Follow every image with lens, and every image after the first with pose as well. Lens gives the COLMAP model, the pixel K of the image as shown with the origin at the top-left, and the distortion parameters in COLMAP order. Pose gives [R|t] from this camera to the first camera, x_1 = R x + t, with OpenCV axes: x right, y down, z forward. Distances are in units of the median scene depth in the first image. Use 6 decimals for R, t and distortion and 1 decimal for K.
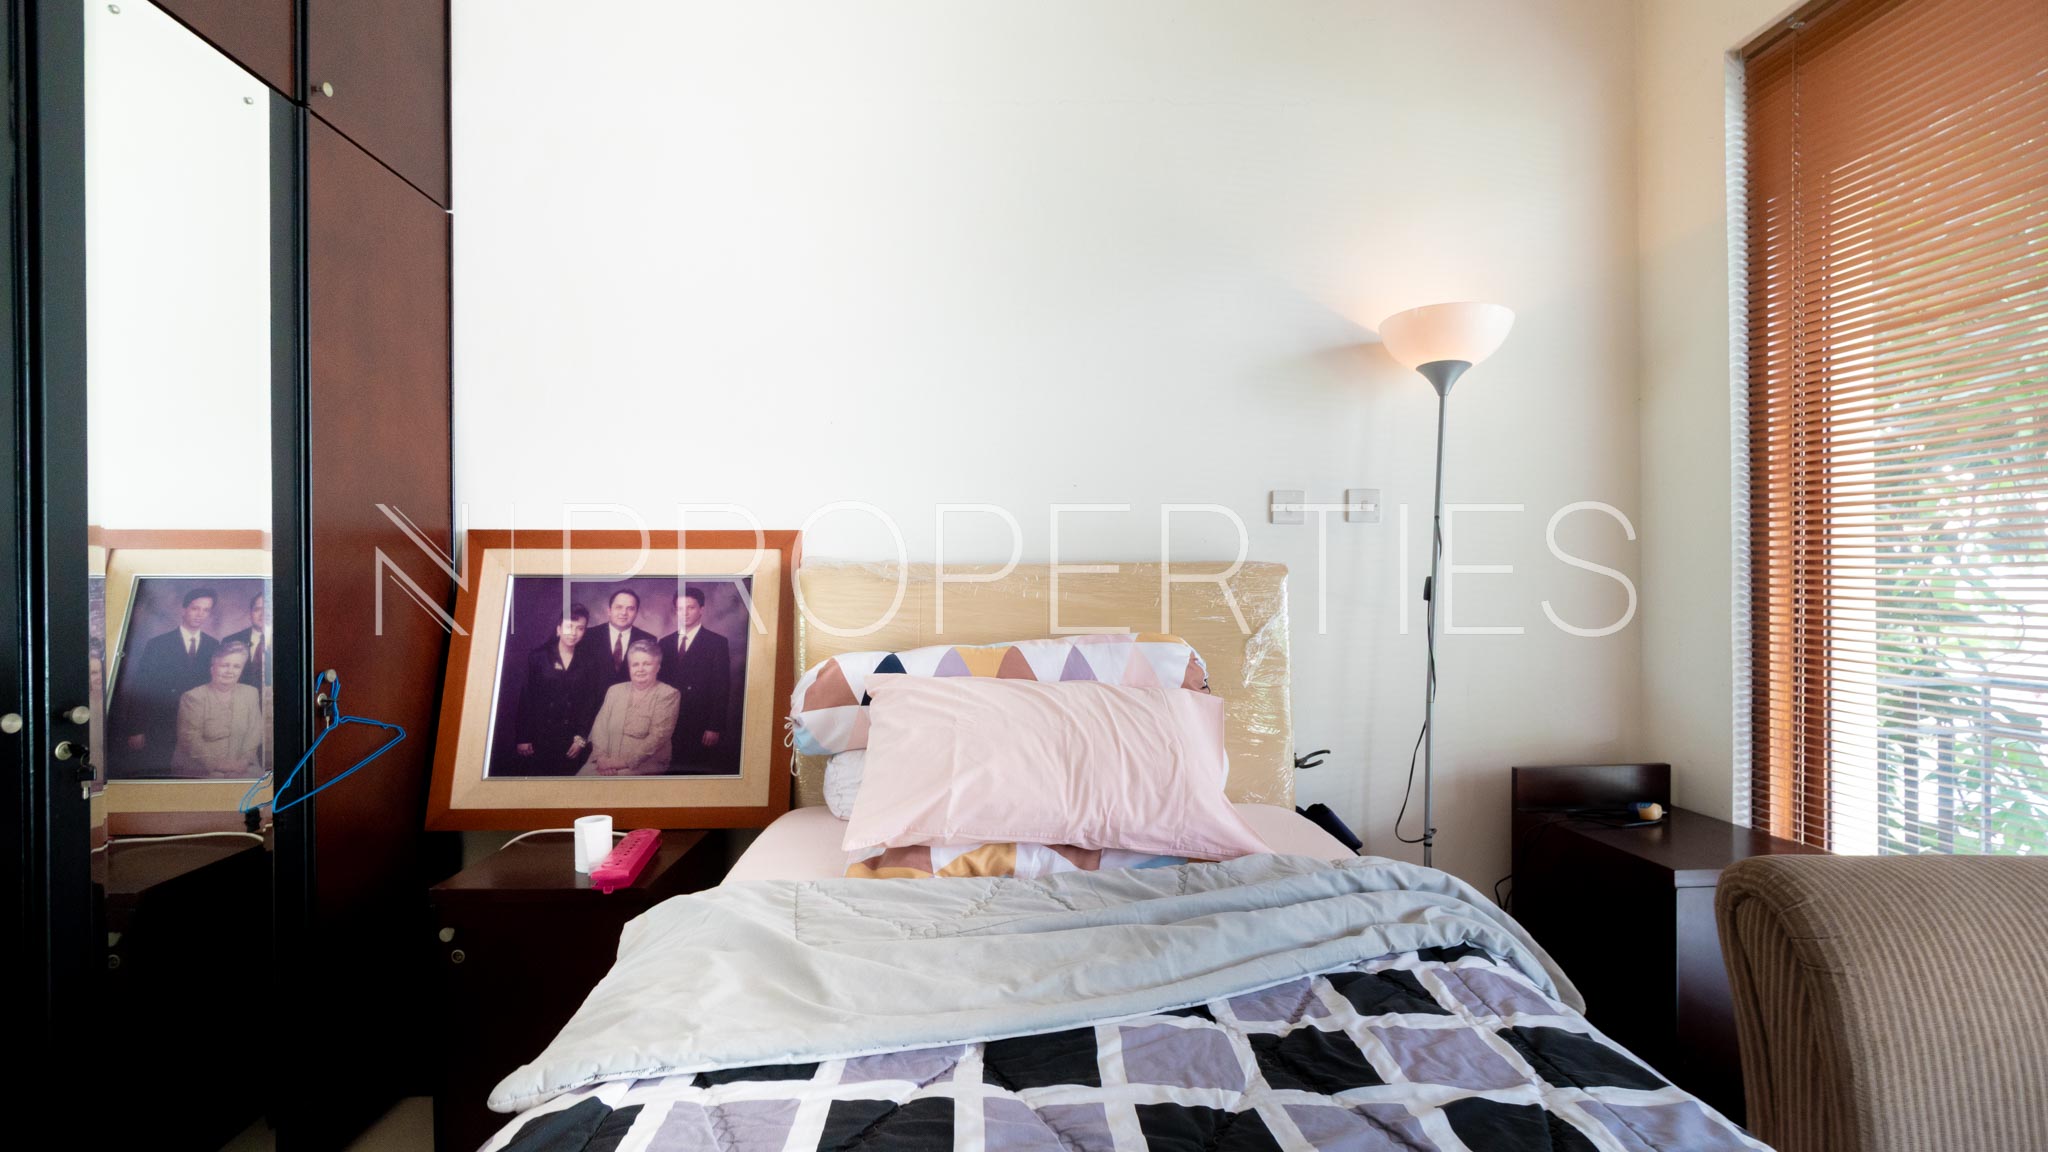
lens RADIAL K [[887.6, 0, 1024.0], [0, 887.6, 576.0], [0, 0, 1]] dist [-0.000777, -0.000511]
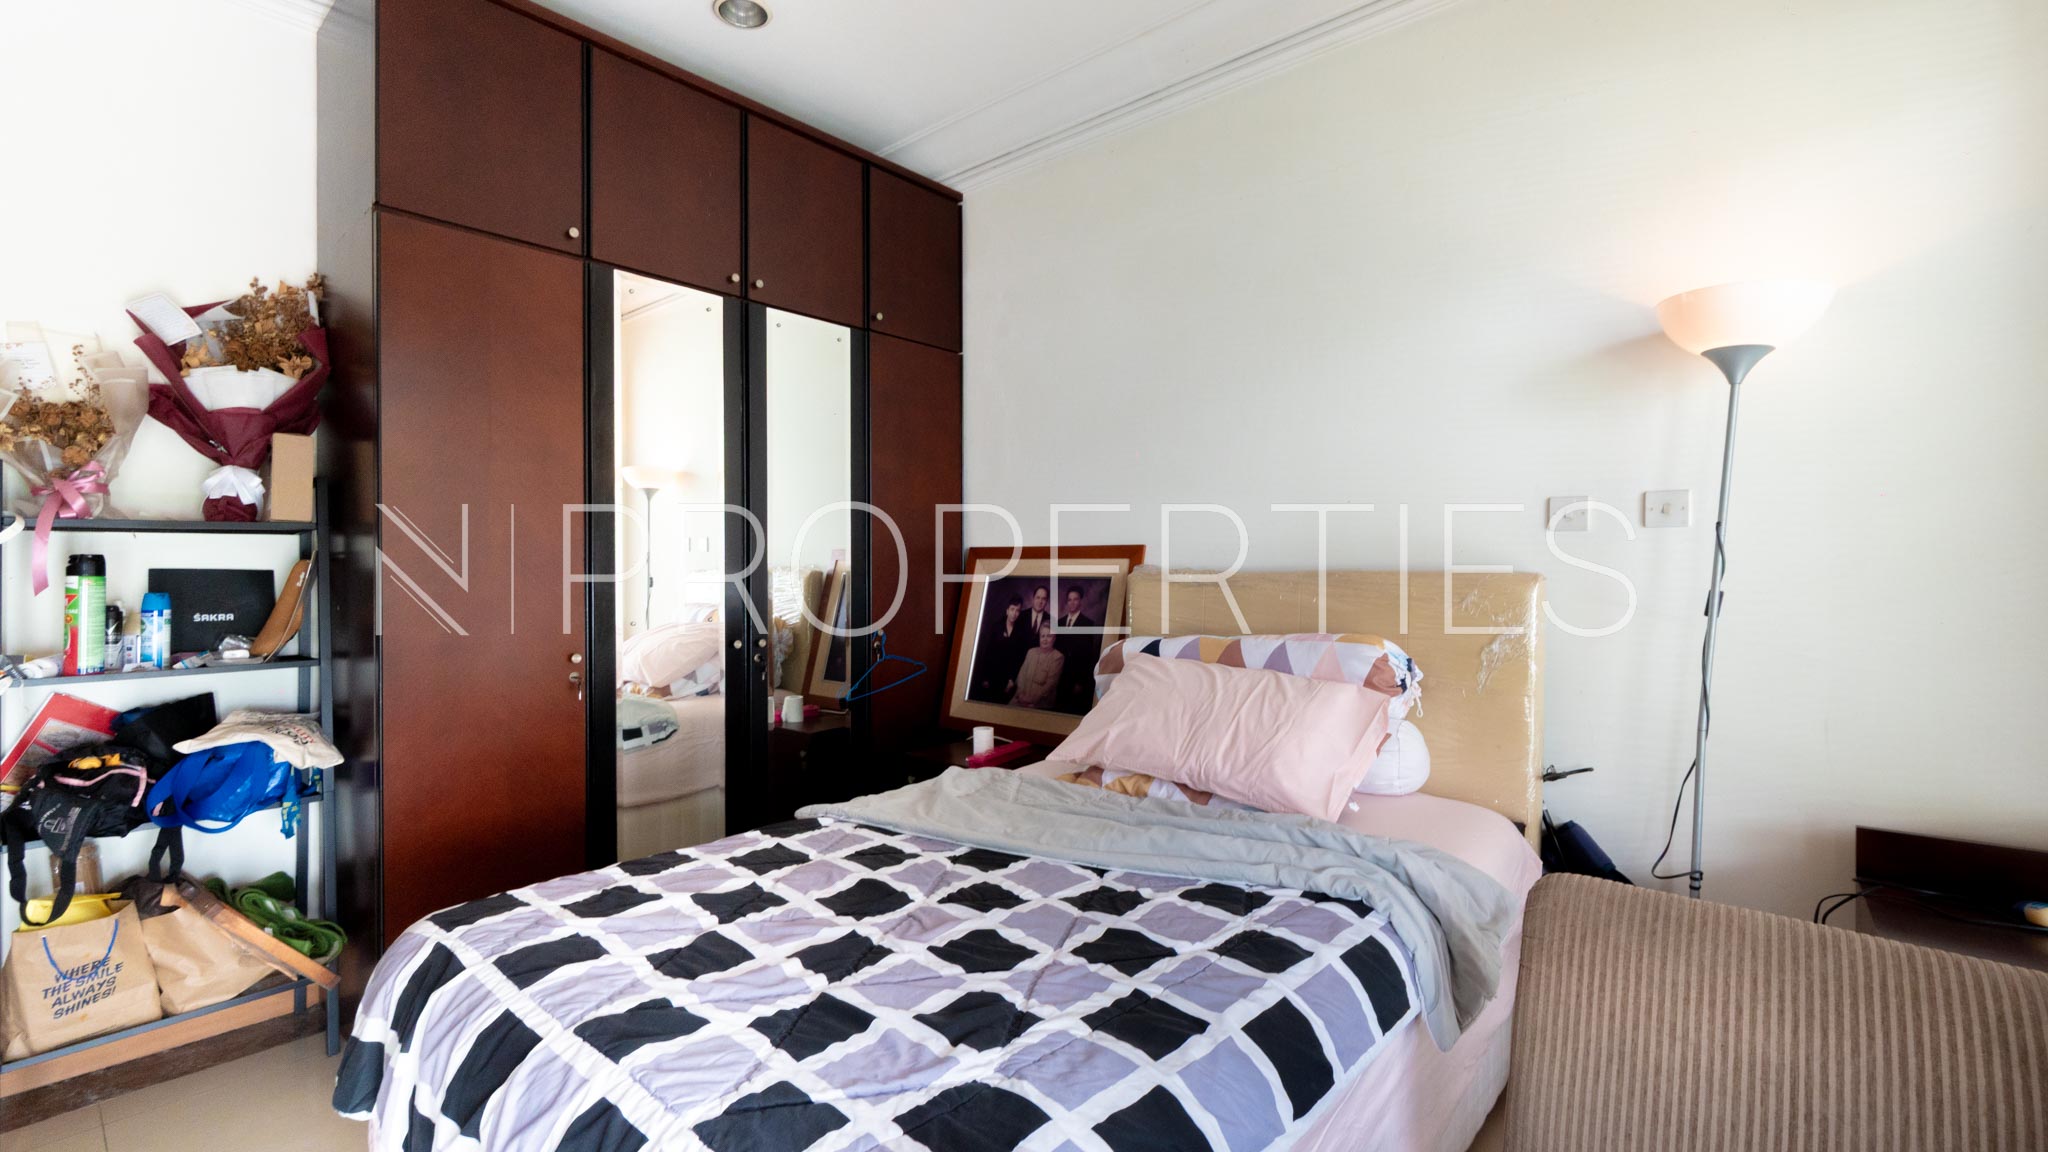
lens RADIAL K [[874.1, 0, 1013.6], [0, 874.1, 568.4], [0, 0, 1]] dist [-0.003783, 0.000068]
pose [[0.727744, 0.005498, -0.685827, 0.787301], [0.005967, 0.999879, 0.014346, -0.053970], [0.685823, -0.014533, 0.727623, -0.167361]]
